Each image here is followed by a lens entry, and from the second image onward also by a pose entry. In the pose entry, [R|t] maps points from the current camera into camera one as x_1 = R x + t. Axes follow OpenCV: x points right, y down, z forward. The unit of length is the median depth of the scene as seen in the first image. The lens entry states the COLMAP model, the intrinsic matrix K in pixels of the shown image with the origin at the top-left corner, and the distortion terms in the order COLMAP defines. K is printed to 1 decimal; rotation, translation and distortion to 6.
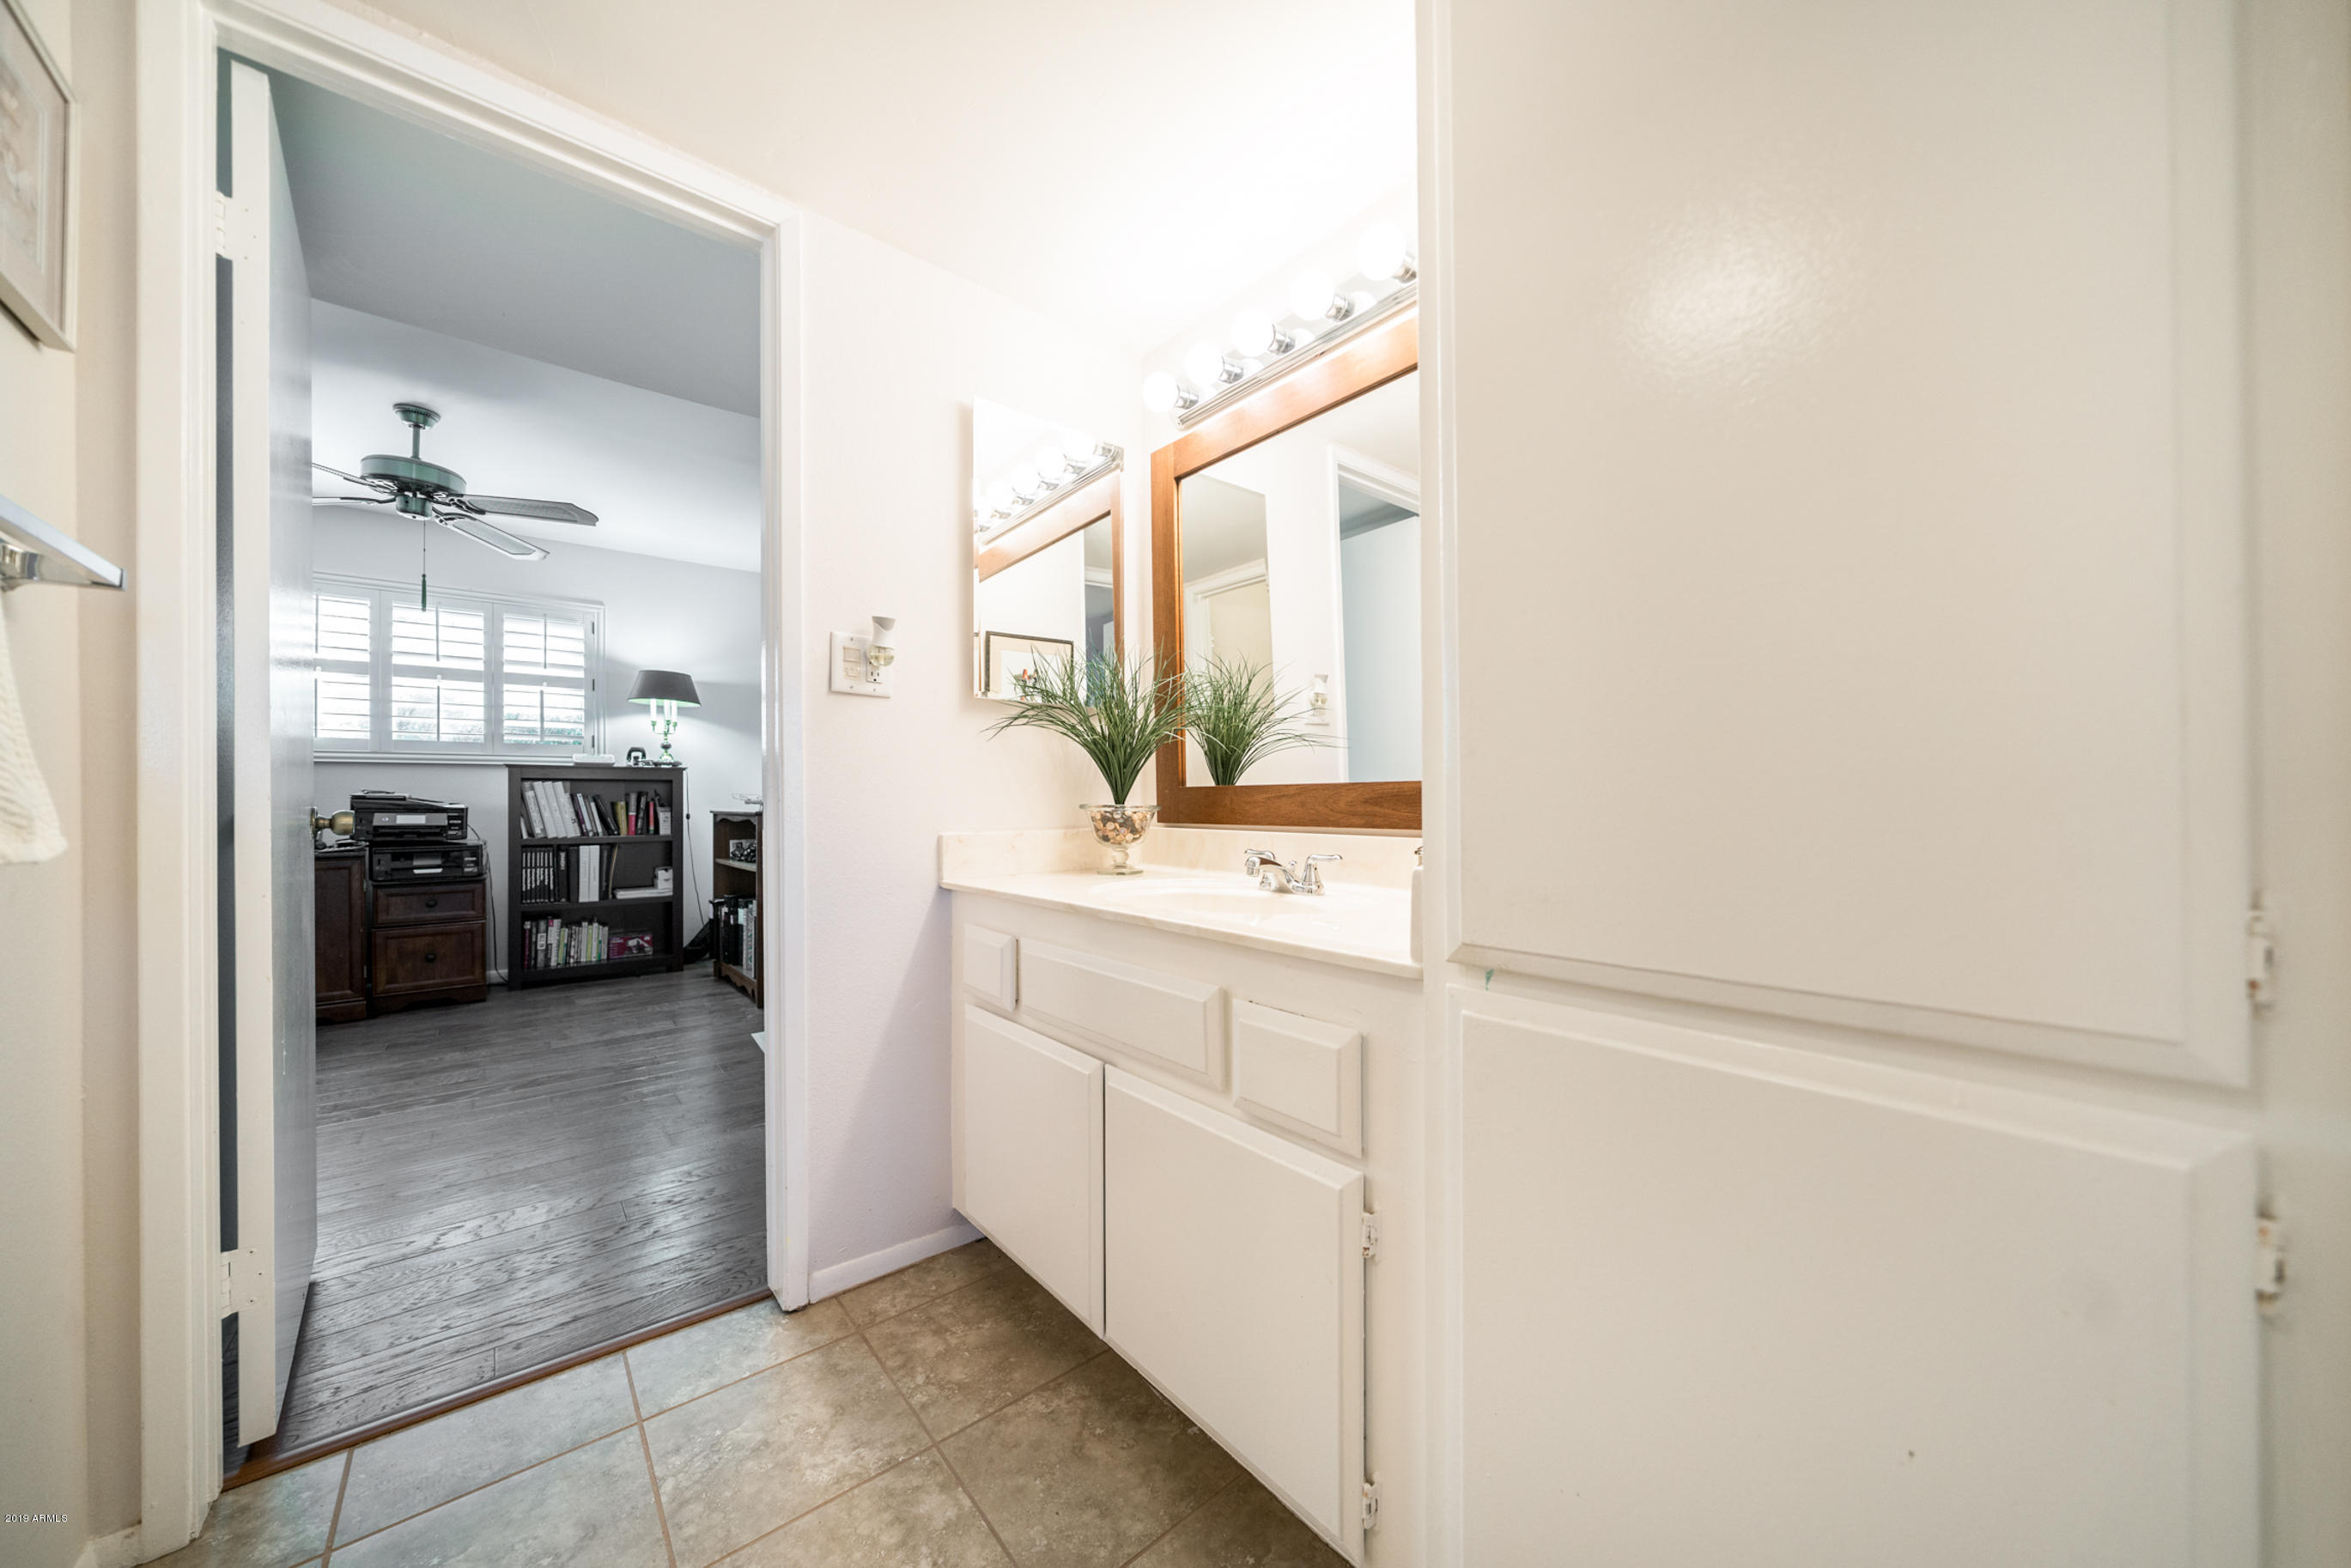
lens RADIAL K [[801.7, 0, 1181.6], [0, 801.7, 797.0], [0, 0, 1]] dist [-0.002250, -0.000167]
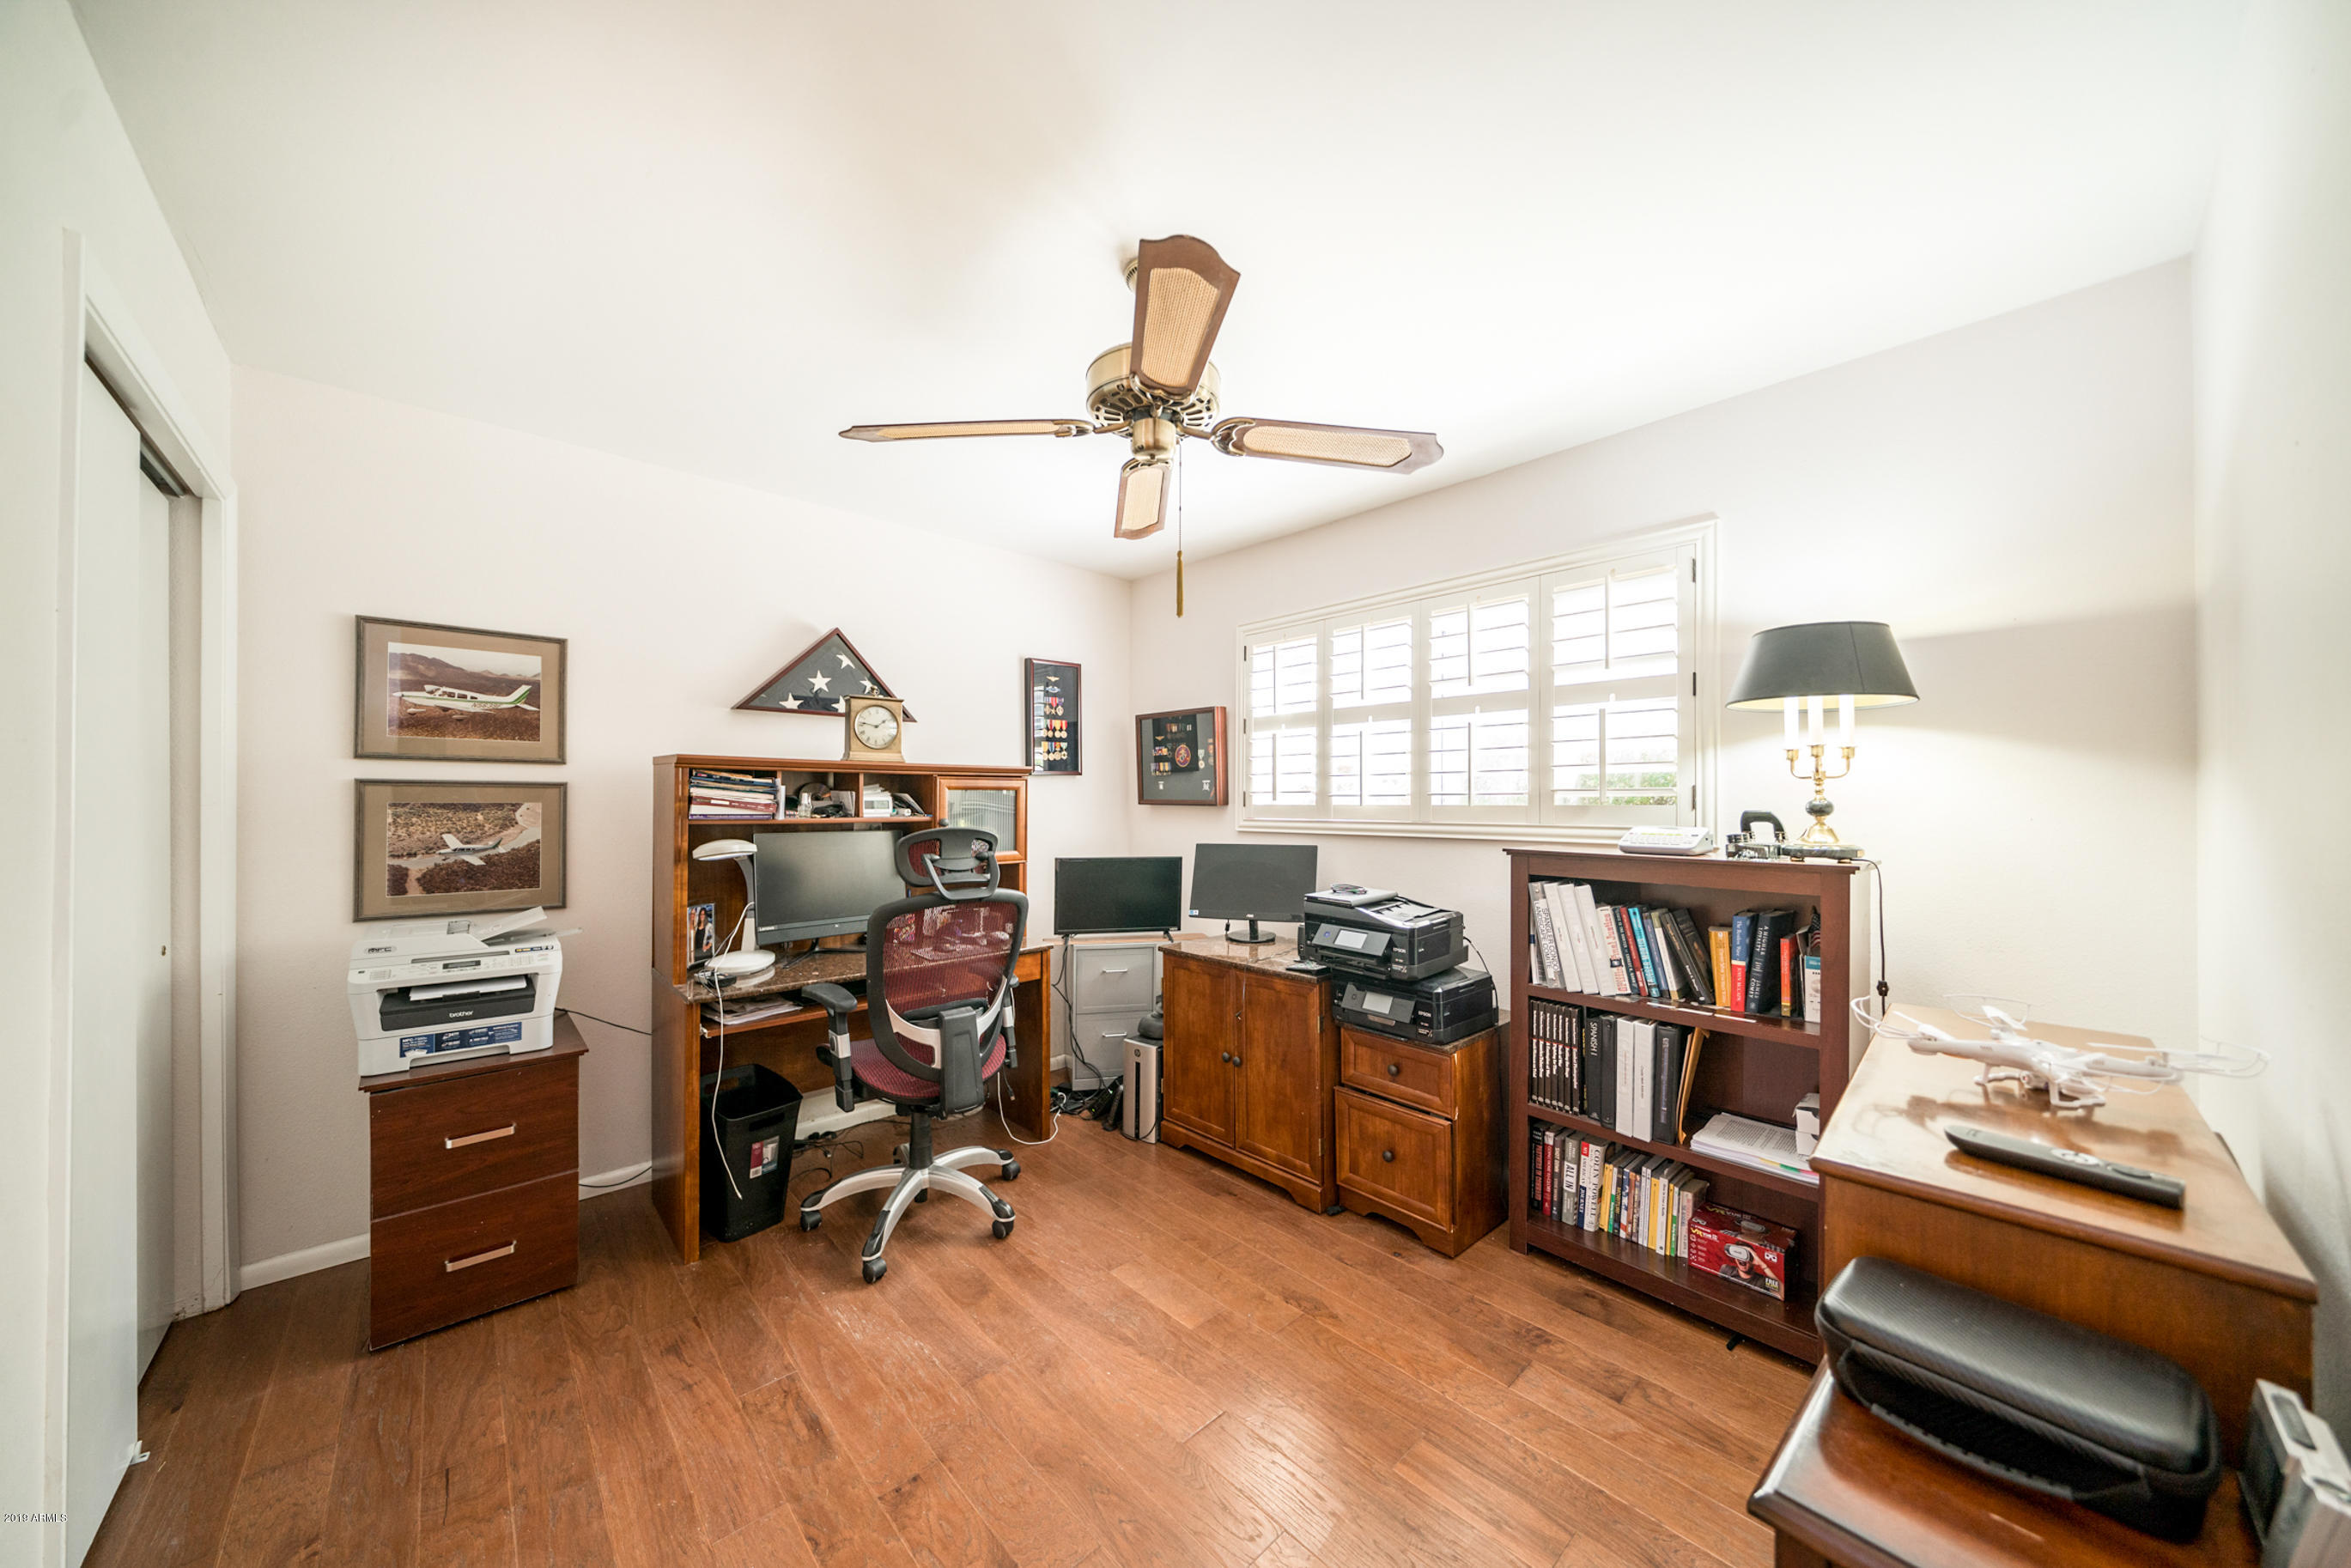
lens RADIAL K [[792.4, 0, 1184.2], [0, 792.4, 798.6], [0, 0, 1]] dist [-0.004834, -0.000144]
pose [[0.042049, 0.000531, -0.999115, -0.271506], [-0.000489, 1.000000, 0.000511, -0.072798], [0.999115, 0.000467, 0.042049, 0.700108]]
